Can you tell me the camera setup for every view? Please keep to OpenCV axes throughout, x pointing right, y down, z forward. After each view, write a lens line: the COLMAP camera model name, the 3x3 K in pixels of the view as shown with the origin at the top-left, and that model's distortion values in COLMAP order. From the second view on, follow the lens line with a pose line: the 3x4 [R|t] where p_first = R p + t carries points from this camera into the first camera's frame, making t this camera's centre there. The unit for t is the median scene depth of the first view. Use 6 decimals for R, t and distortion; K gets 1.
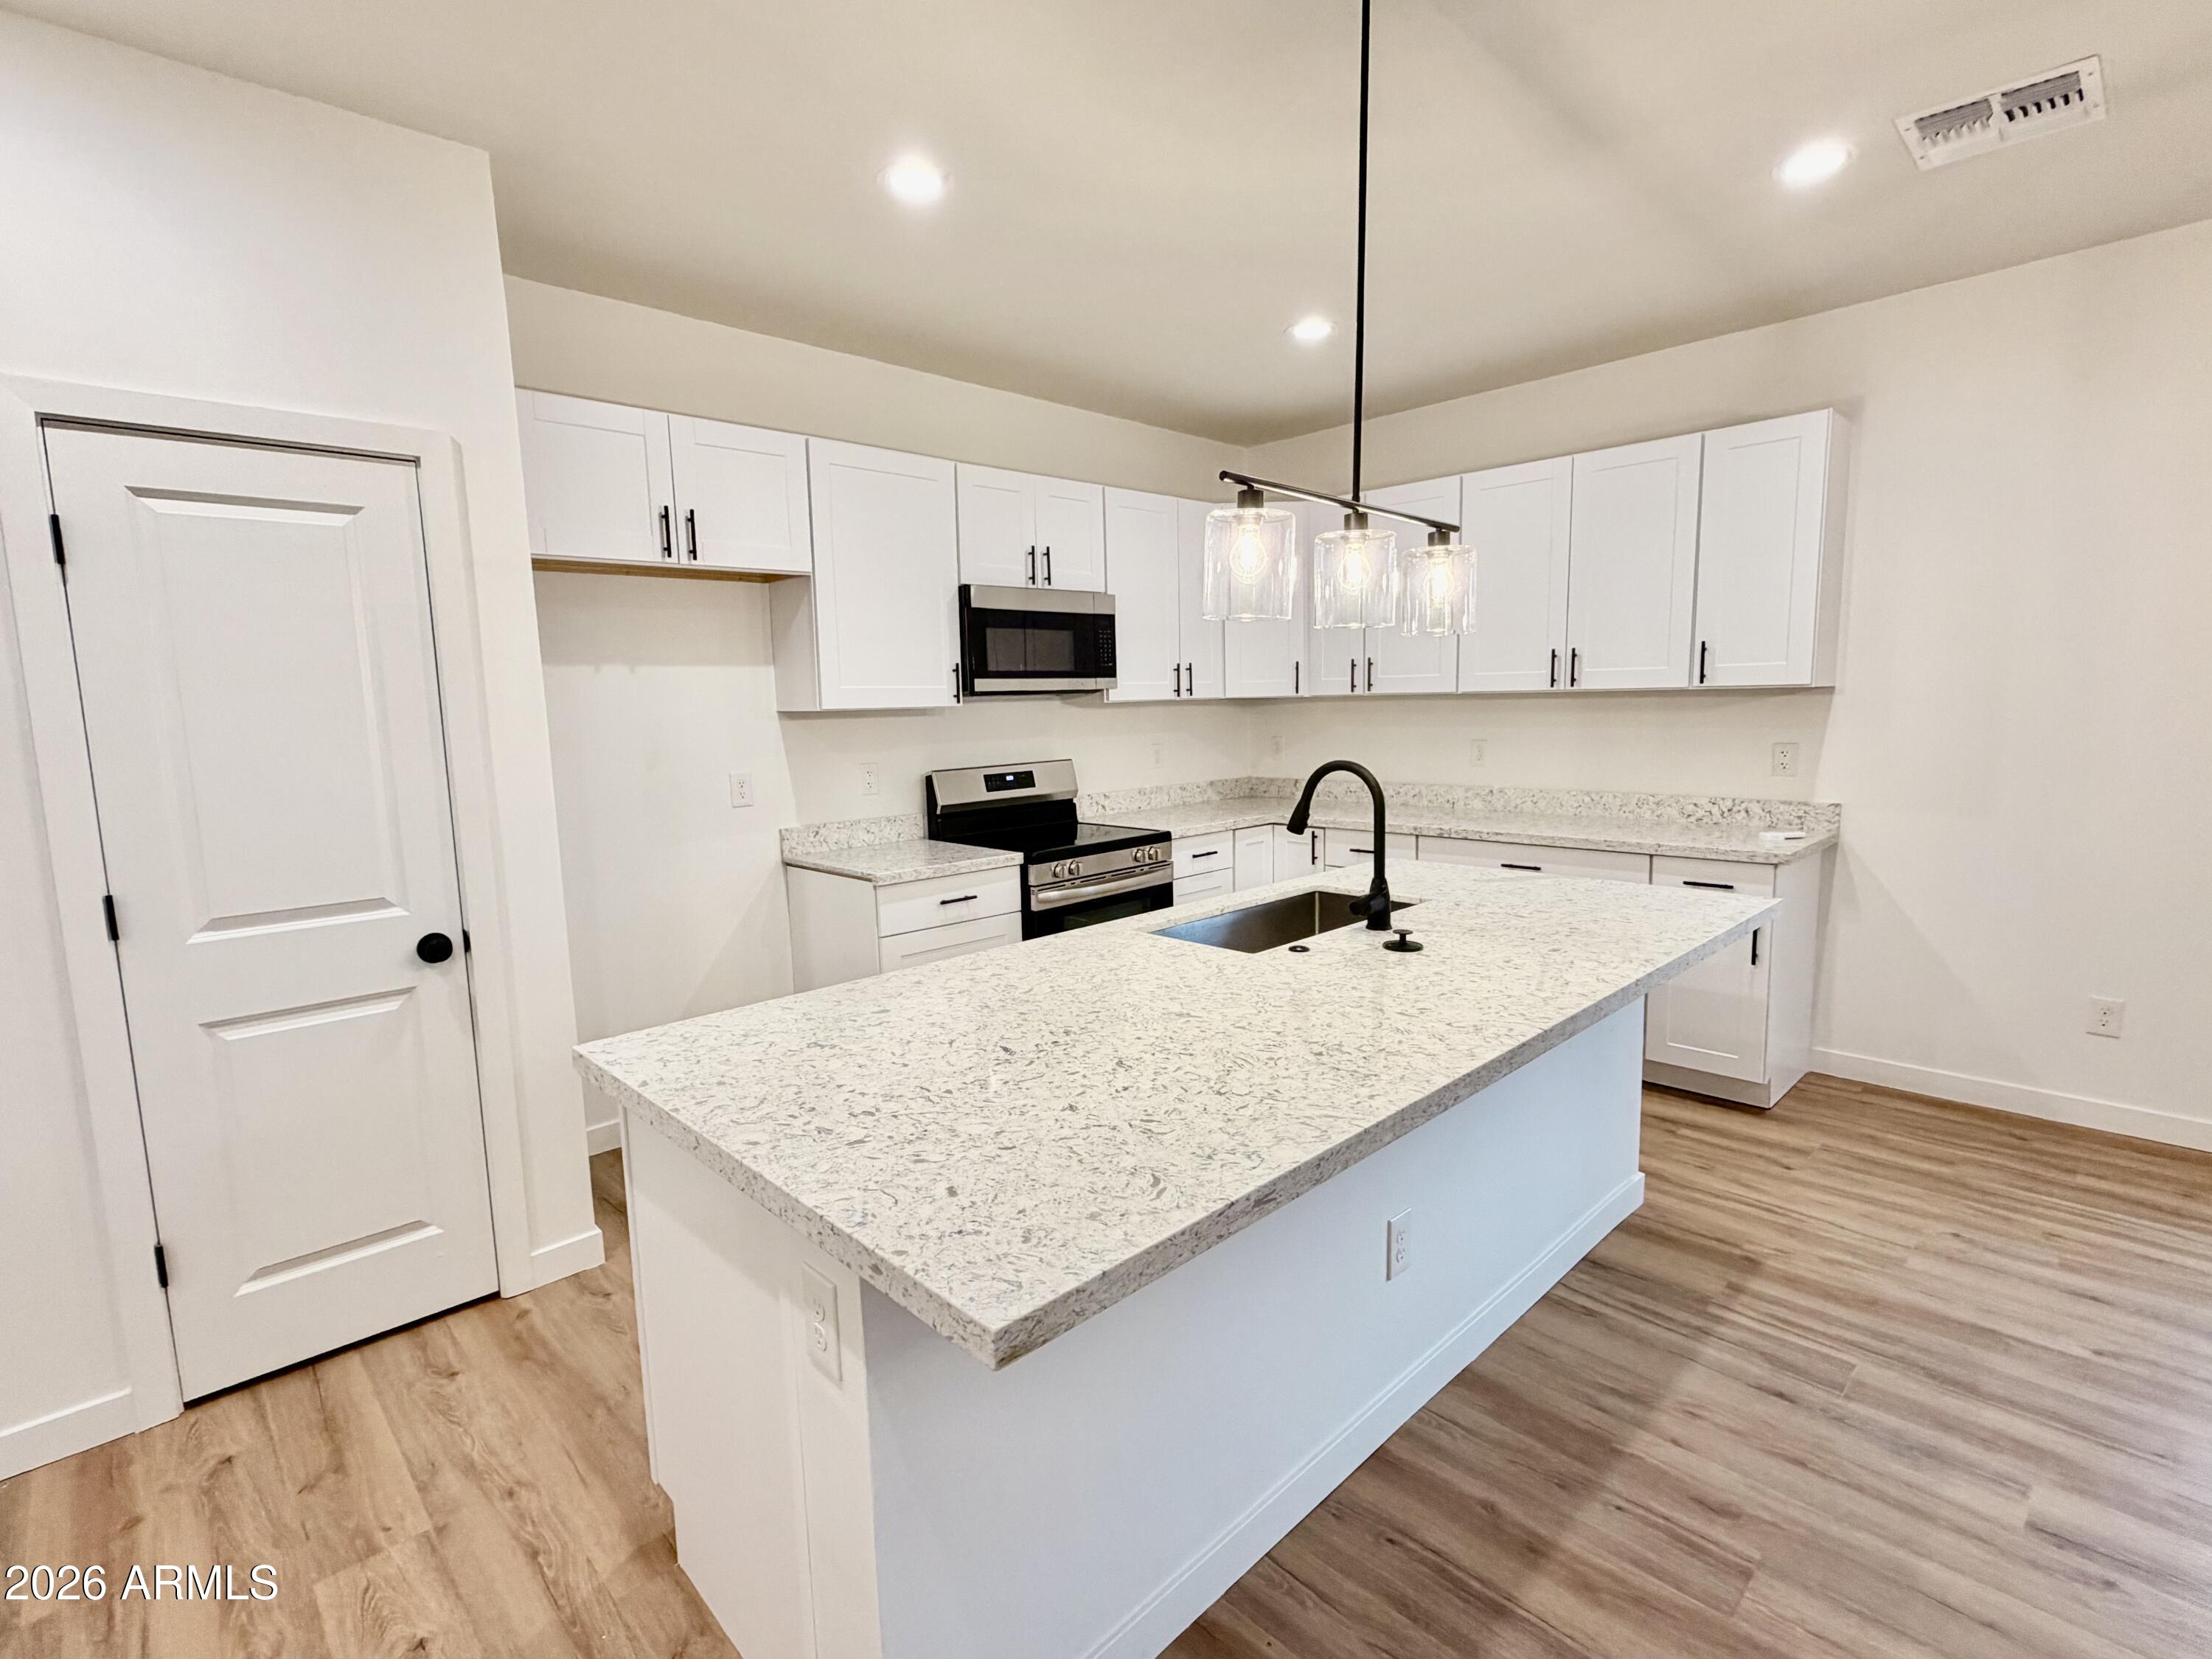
lens RADIAL K [[1054.0, 0, 1107.9], [0, 1054.0, 833.5], [0, 0, 1]] dist [-0.001225, -0.000064]
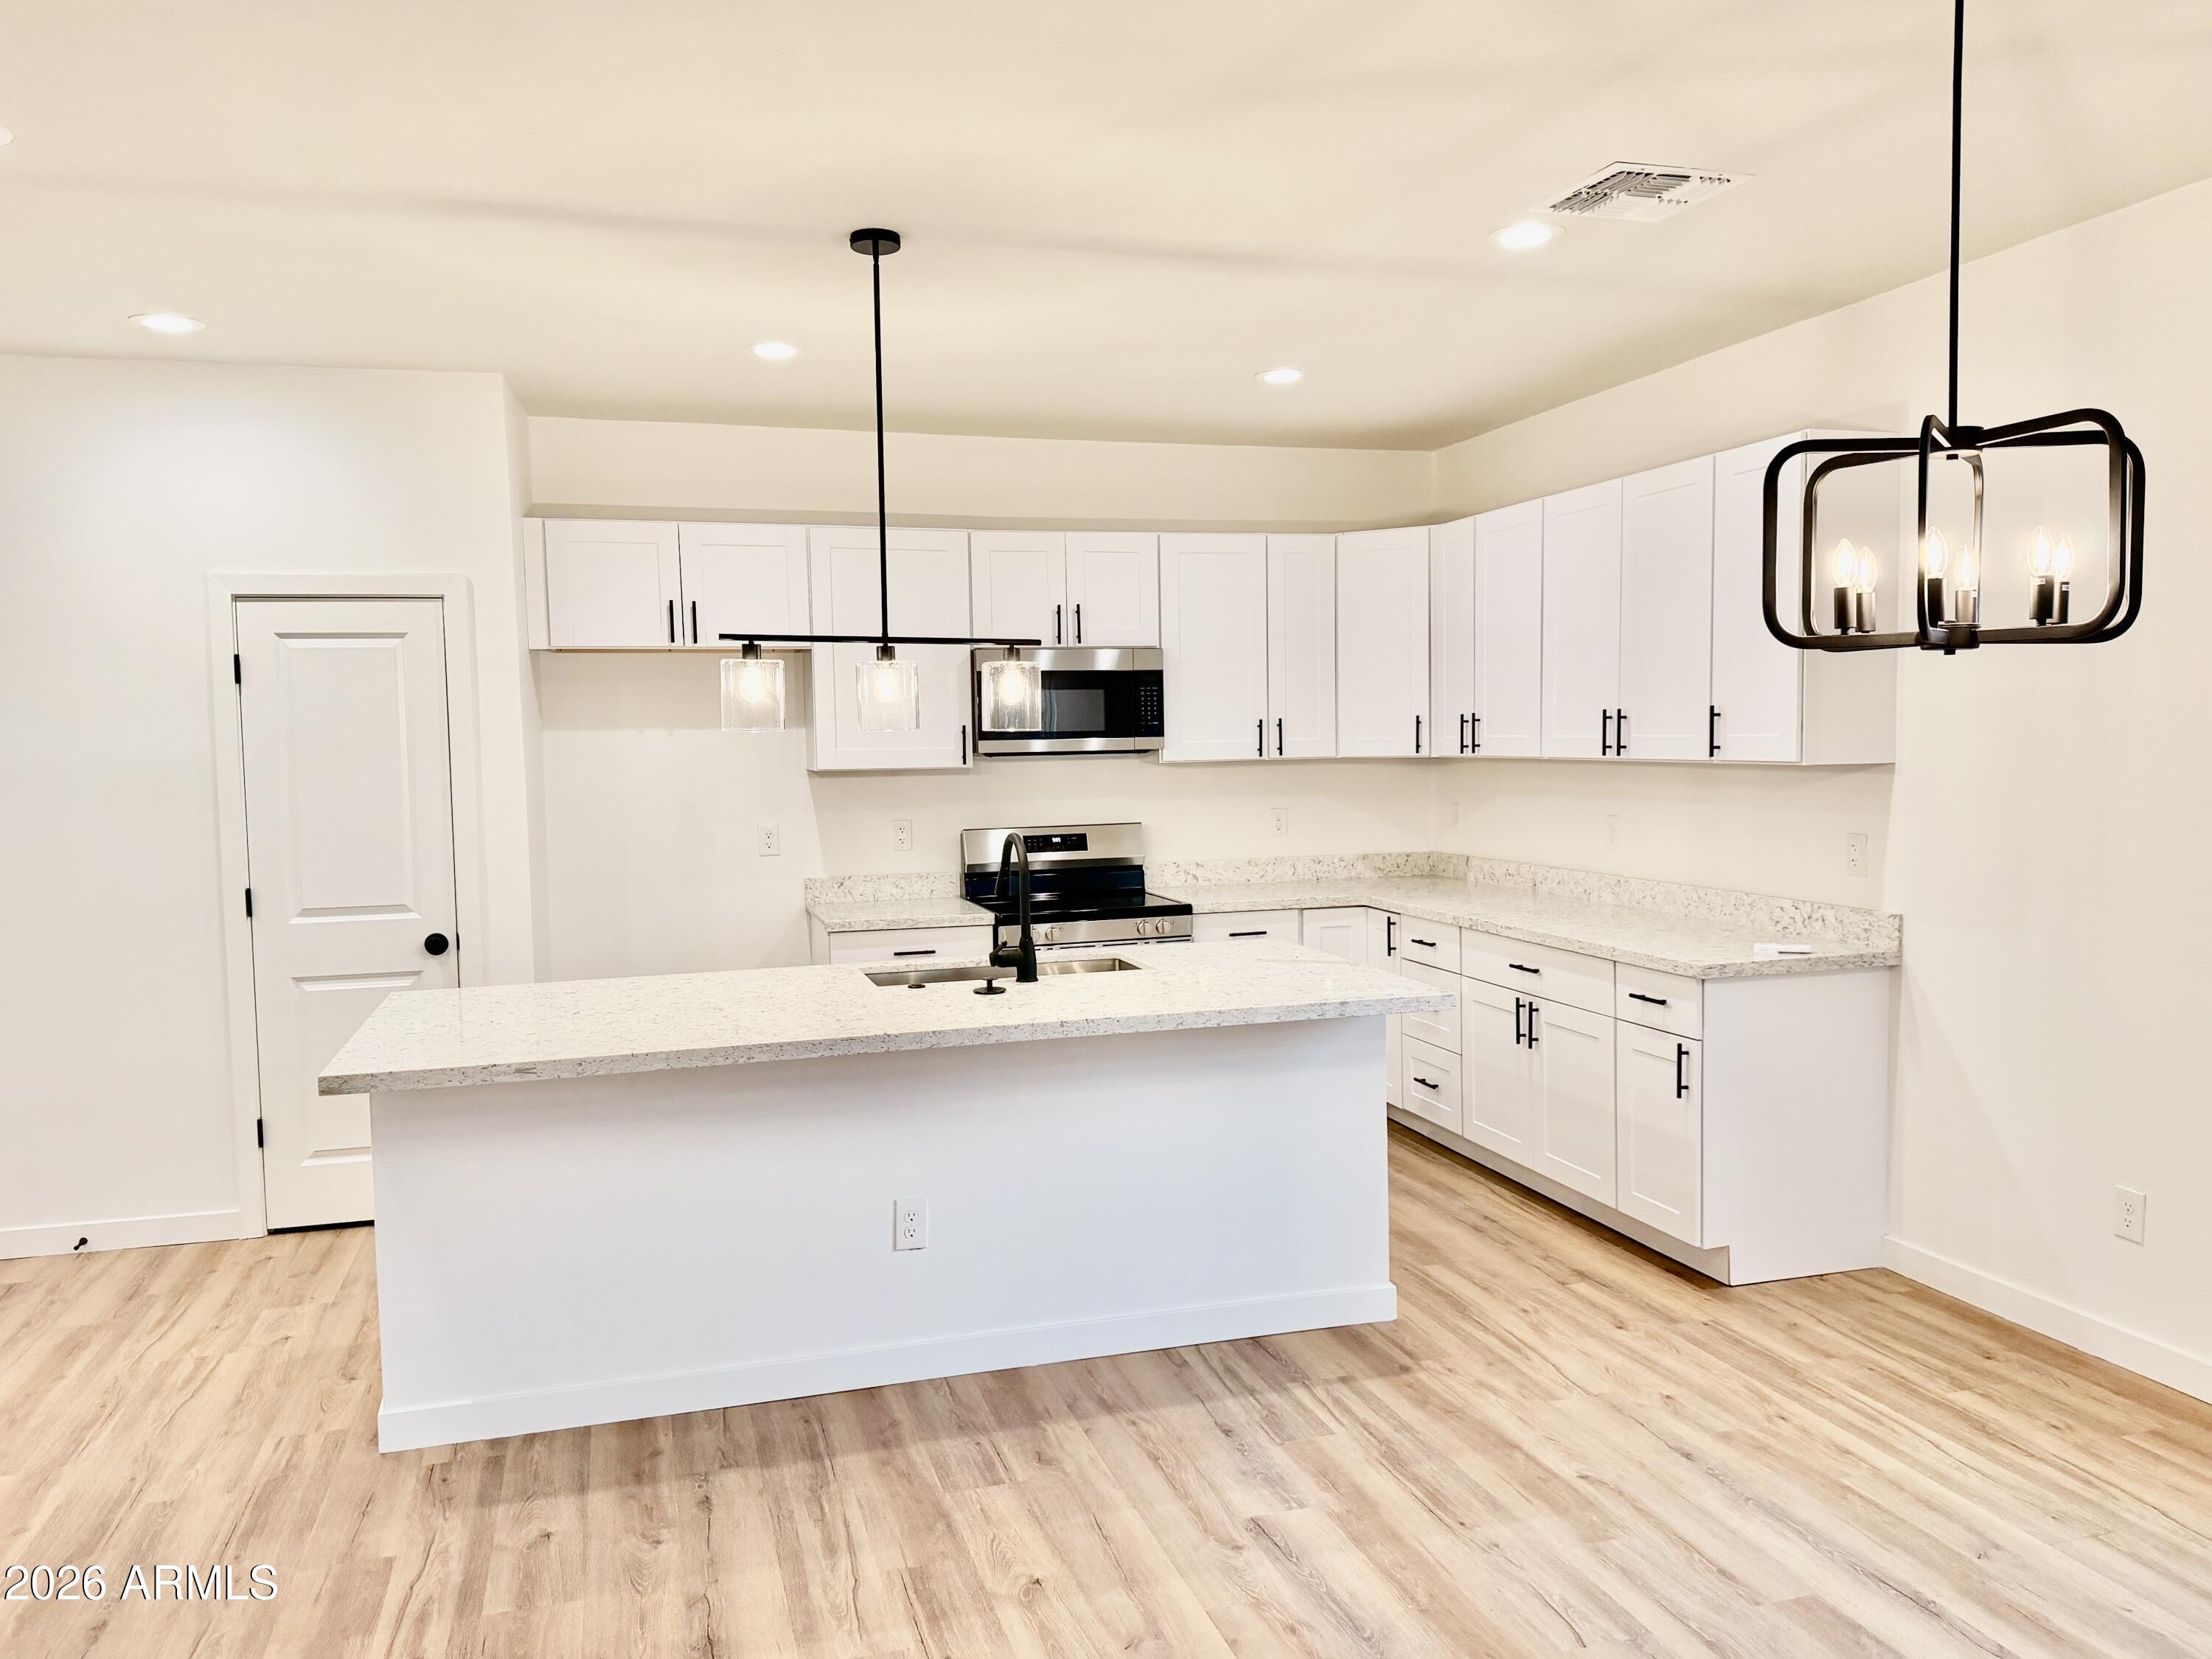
lens RADIAL K [[1633.2, 0, 1106.0], [0, 1633.2, 829.5], [0, 0, 1]] dist [0.122847, -0.200699]
pose [[0.887368, 0.036658, -0.459603, 0.886562], [-0.062705, 0.997168, -0.041533, -0.004338], [0.456778, 0.065674, 0.887153, -0.420089]]
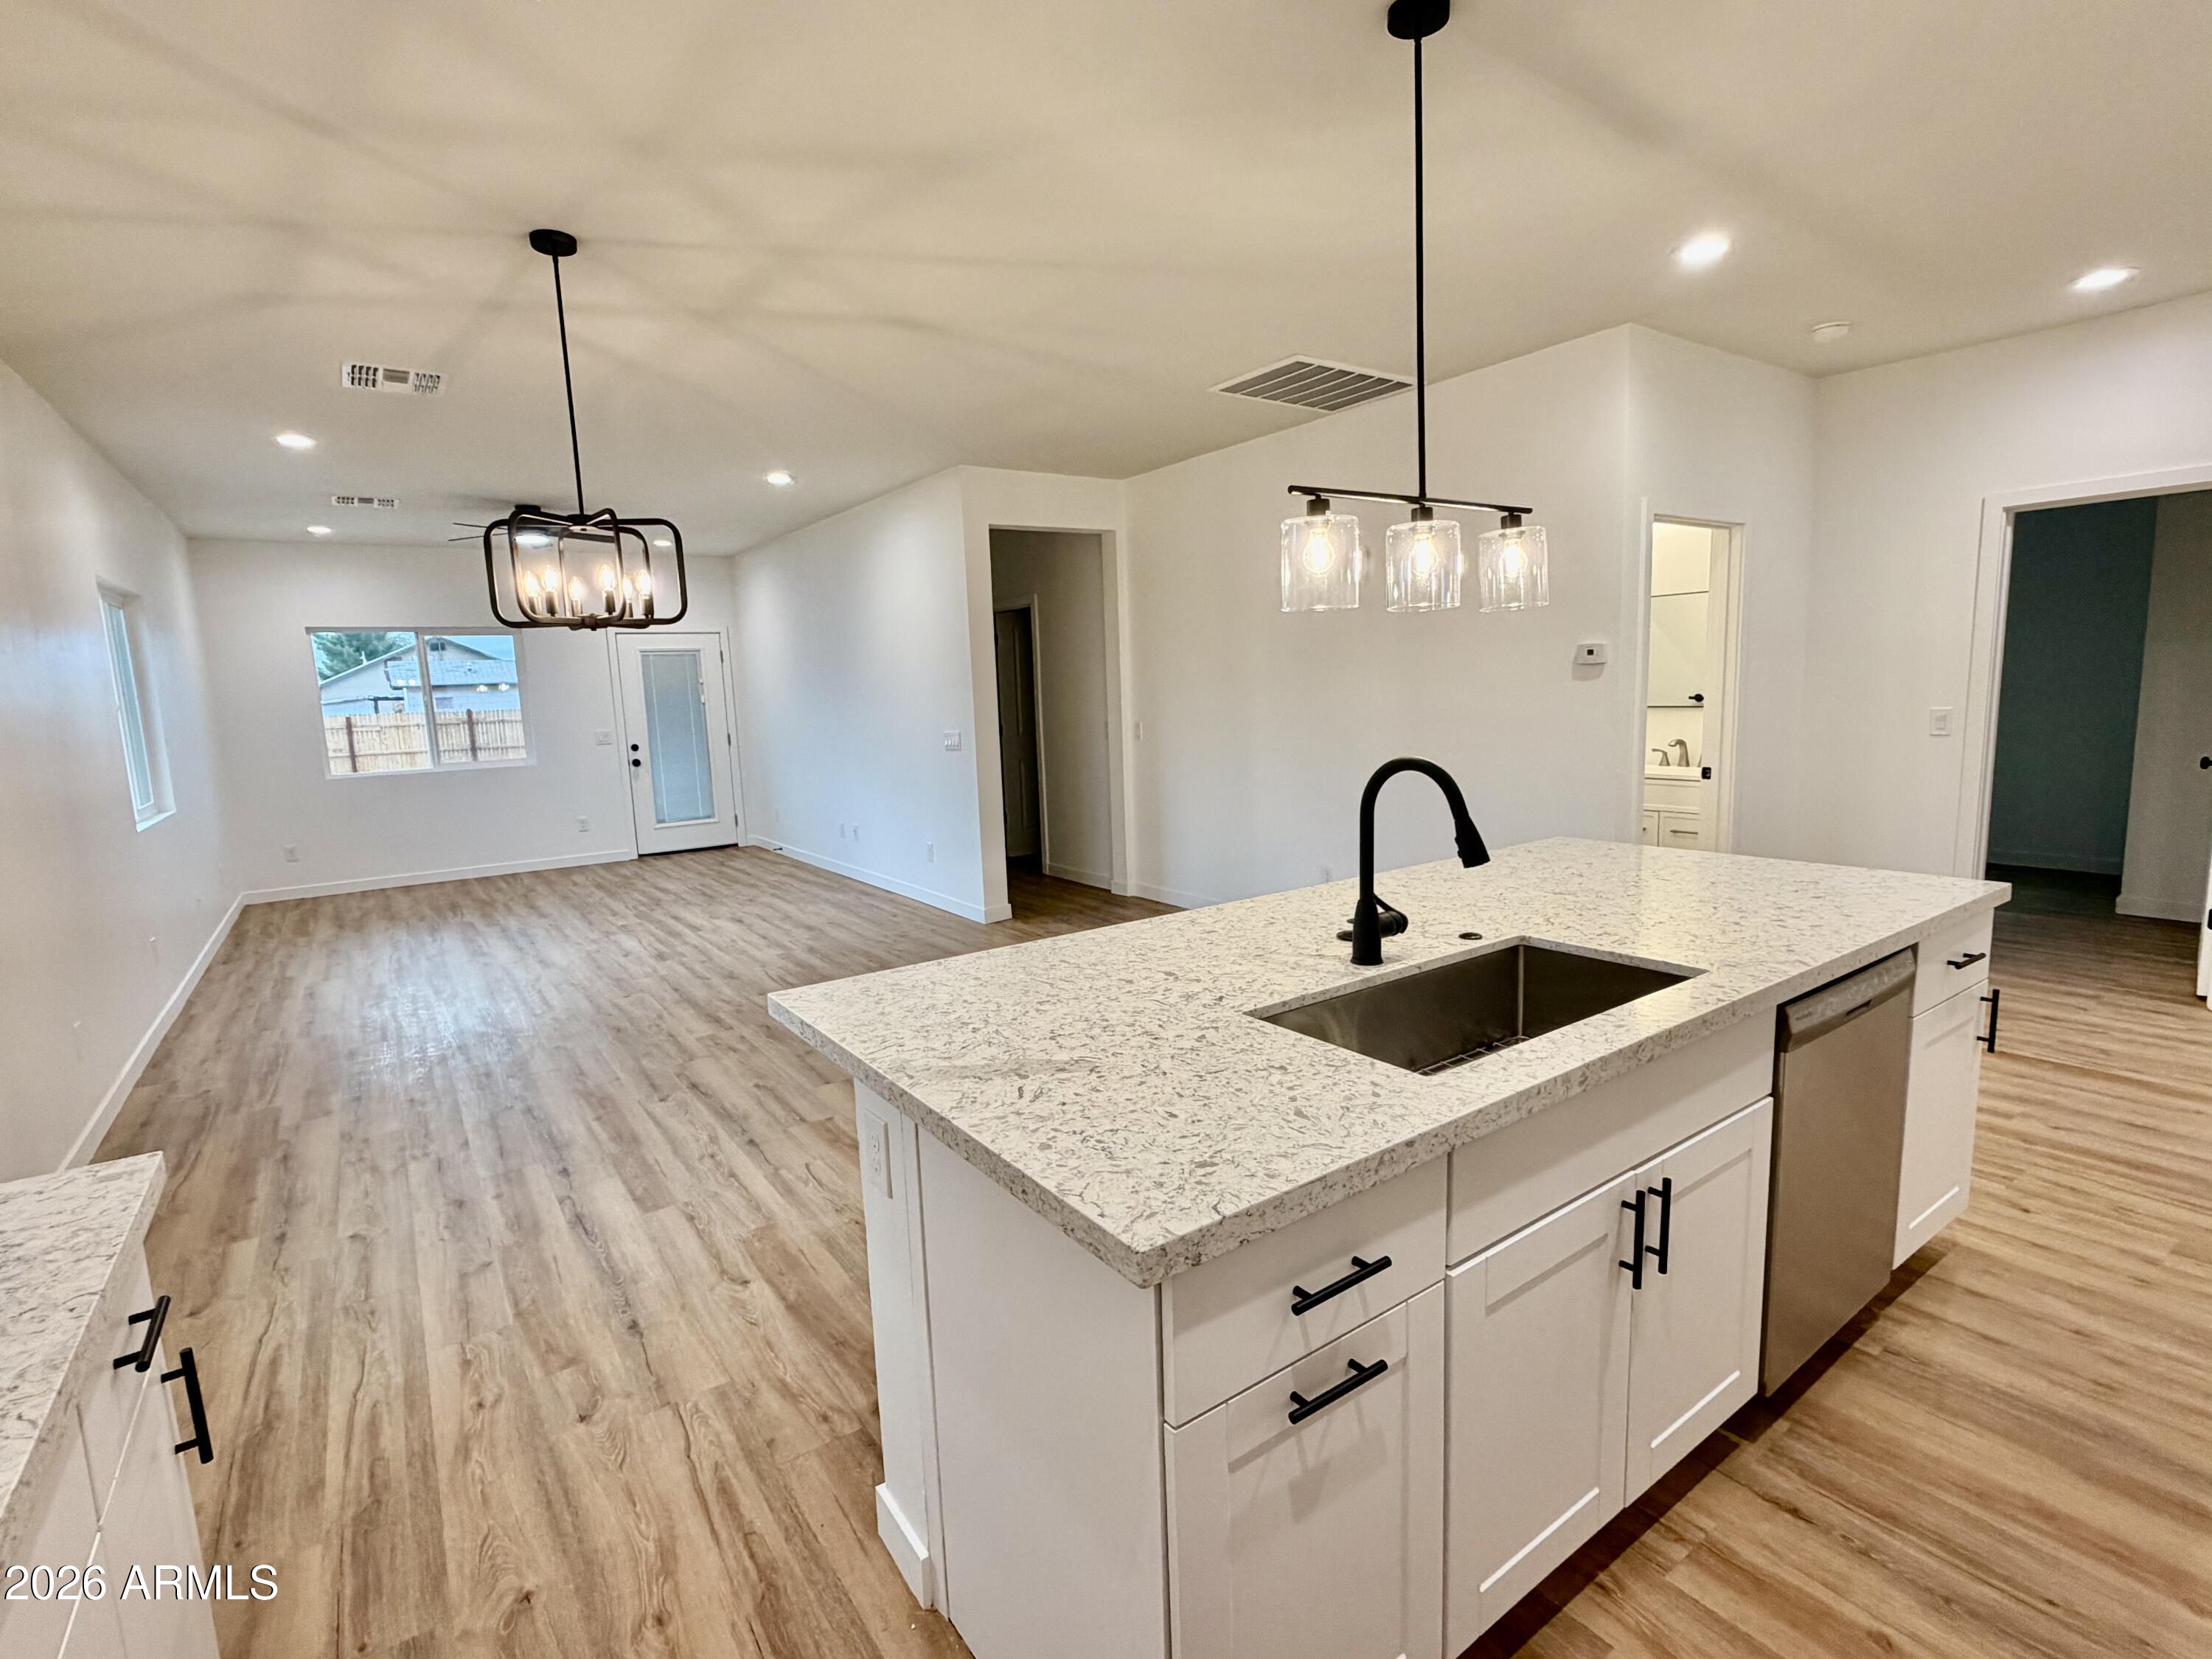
lens RADIAL K [[1054.0, 0, 1107.9], [0, 1054.0, 833.5], [0, 0, 1]] dist [-0.001225, -0.000064]
pose [[-0.986326, 0.039711, 0.159950, 0.248907], [0.081012, 0.962011, 0.260715, -0.179593], [-0.143520, 0.270108, -0.952073, 1.375949]]
